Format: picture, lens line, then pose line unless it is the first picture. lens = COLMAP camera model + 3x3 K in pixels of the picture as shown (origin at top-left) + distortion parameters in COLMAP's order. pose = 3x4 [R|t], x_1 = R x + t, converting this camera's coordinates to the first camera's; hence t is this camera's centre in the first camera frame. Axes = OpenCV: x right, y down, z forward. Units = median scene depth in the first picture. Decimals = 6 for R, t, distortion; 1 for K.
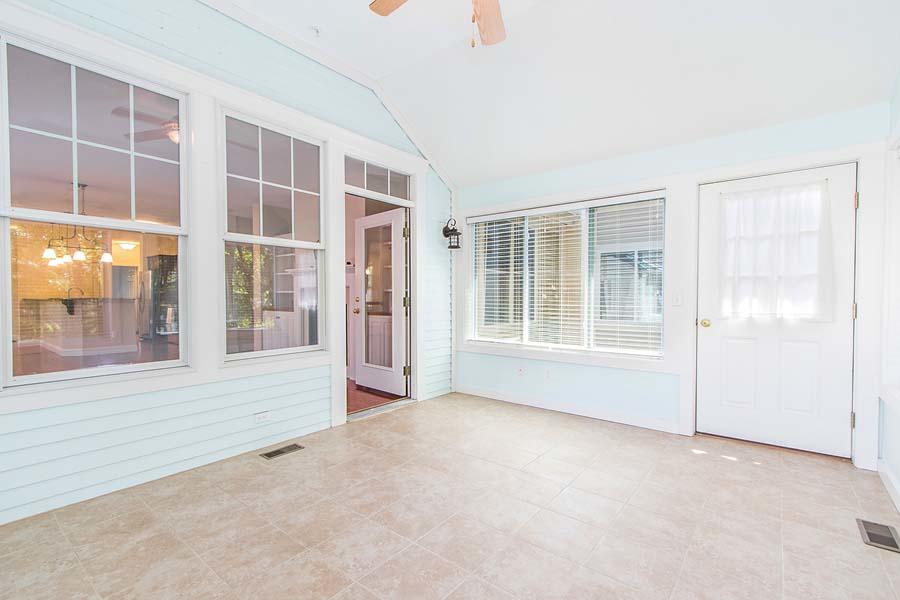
lens RADIAL K [[411.6, 0, 449.9], [0, 411.6, 301.9], [0, 0, 1]] dist [-0.004068, 0.000033]
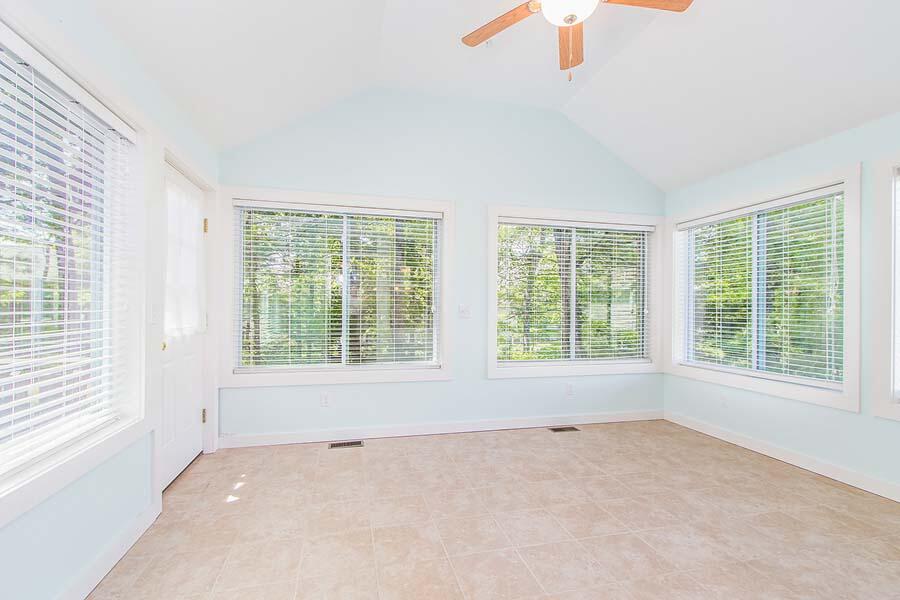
lens RADIAL K [[411.6, 0, 449.8], [0, 411.6, 303.1], [0, 0, 1]] dist [-0.004068, 0.000033]
pose [[-0.798219, -0.001806, 0.602365, -0.330360], [0.000904, 0.999991, 0.004196, -0.037071], [-0.602367, 0.003894, -0.798210, 1.979995]]
